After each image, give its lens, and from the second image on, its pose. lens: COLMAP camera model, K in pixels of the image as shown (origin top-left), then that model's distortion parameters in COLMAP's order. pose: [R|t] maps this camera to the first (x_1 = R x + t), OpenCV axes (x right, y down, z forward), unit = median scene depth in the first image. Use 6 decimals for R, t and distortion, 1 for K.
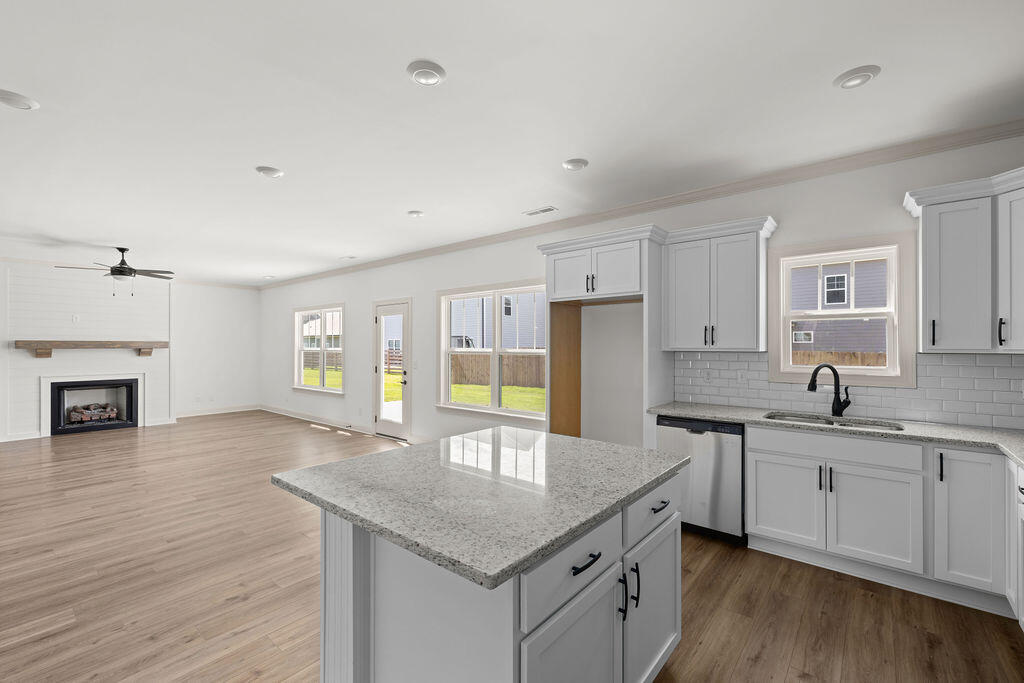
lens RADIAL K [[435.3, 0, 510.3], [0, 435.3, 346.1], [0, 0, 1]] dist [0.001377, -0.000981]
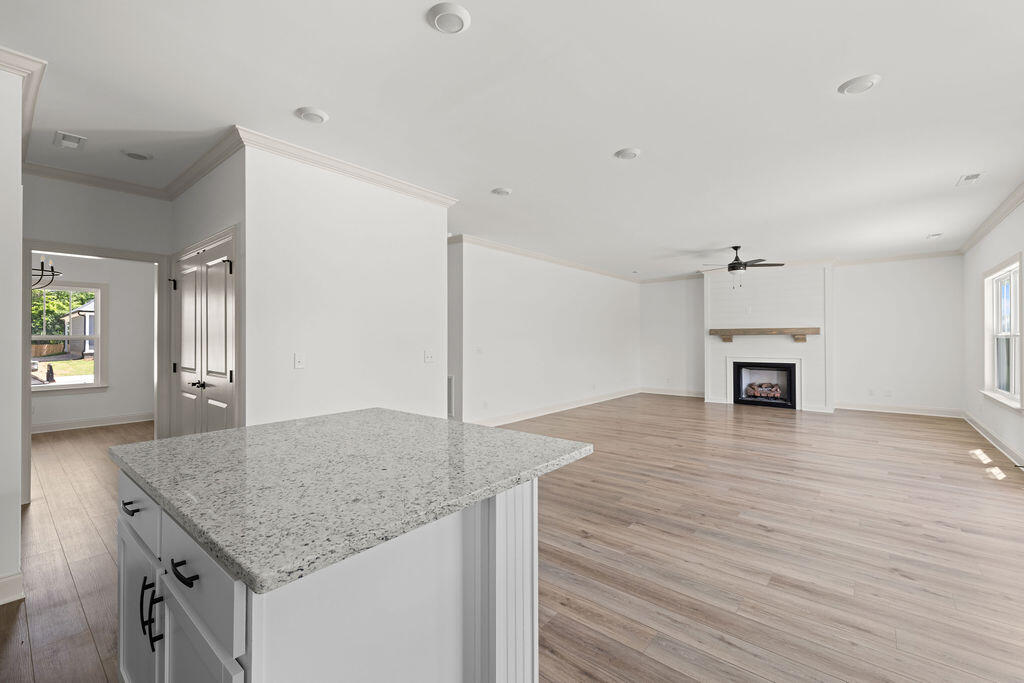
lens RADIAL K [[435.3, 0, 506.3], [0, 435.3, 338.5], [0, 0, 1]] dist [0.001377, -0.000981]
pose [[0.002720, -0.000442, -0.999996, 0.199927], [0.002222, 0.999997, -0.000436, 0.013619], [0.999994, -0.002221, 0.002721, 0.307920]]
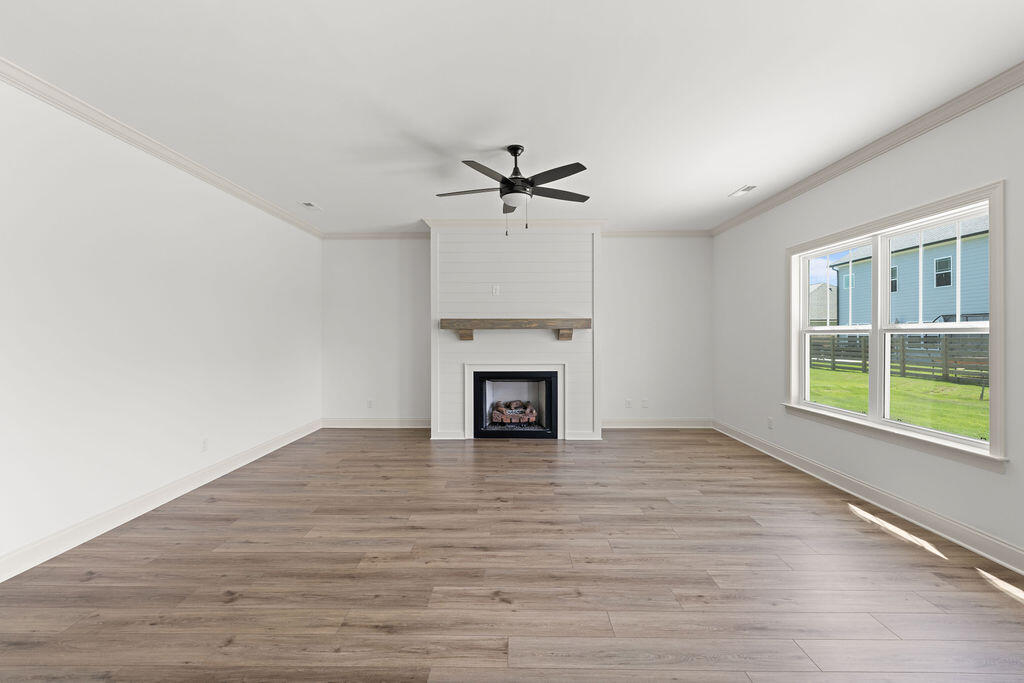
lens RADIAL K [[435.3, 0, 512.2], [0, 435.3, 337.6], [0, 0, 1]] dist [0.001377, -0.000981]
pose [[0.637385, 0.002451, -0.770542, -0.364055], [0.001227, 0.999990, 0.004195, 0.016510], [0.770545, -0.003619, 0.637376, 0.503955]]
